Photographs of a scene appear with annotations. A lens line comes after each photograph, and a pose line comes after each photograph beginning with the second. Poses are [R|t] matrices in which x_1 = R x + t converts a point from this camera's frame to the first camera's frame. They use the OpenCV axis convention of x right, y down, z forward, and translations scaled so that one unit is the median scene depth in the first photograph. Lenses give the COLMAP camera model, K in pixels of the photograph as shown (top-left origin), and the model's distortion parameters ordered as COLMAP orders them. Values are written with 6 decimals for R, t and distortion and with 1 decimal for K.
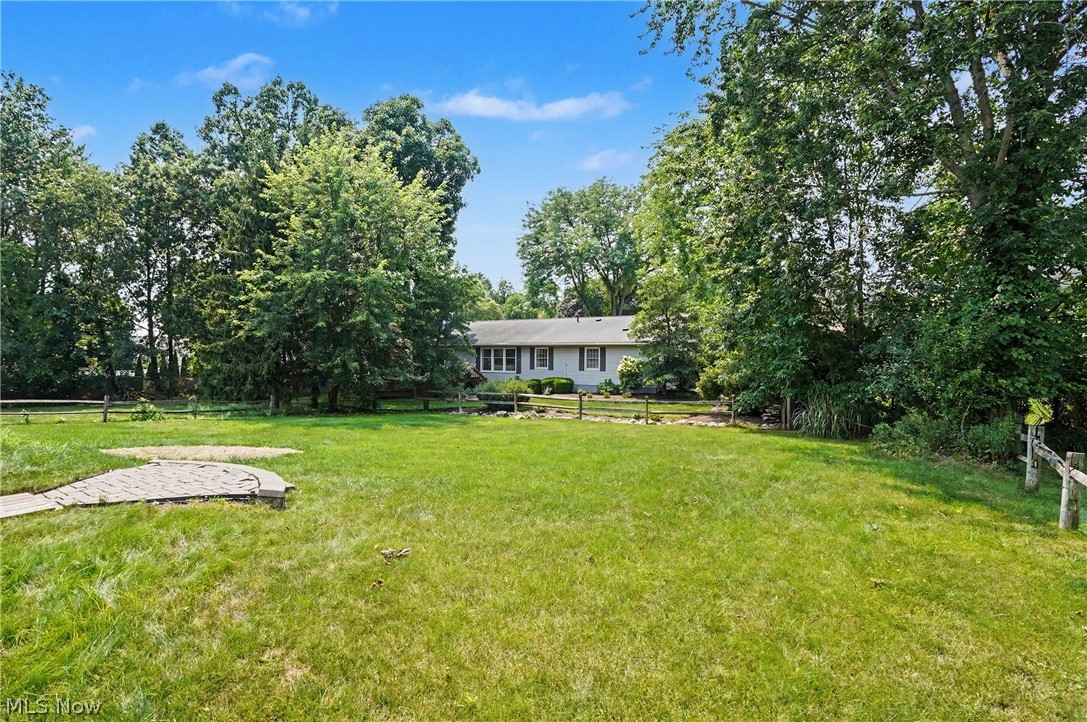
lens RADIAL K [[562.9, 0, 543.4], [0, 562.9, 365.4], [0, 0, 1]] dist [-0.002394, -0.000332]
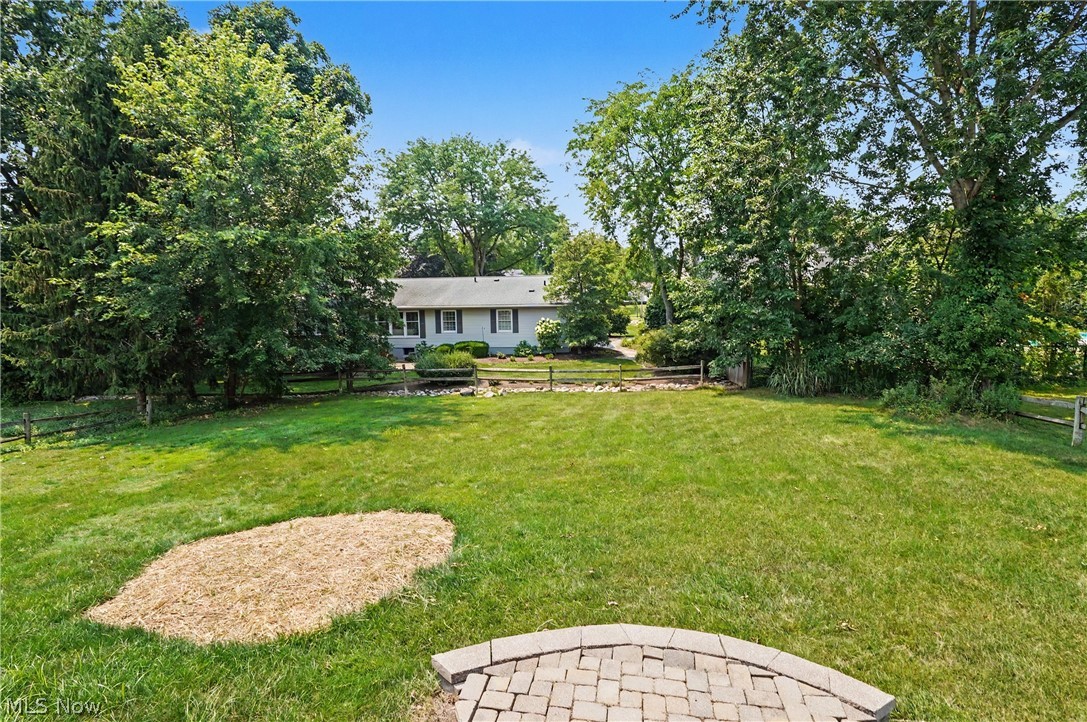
lens RADIAL K [[495.8, 0, 544.1], [0, 495.8, 349.4], [0, 0, 1]] dist [0.001843, 0.000398]
pose [[0.914516, -0.060290, 0.400031, -0.209700], [0.025710, 0.995495, 0.091257, -0.040633], [-0.403731, -0.073171, 0.911947, 0.162180]]
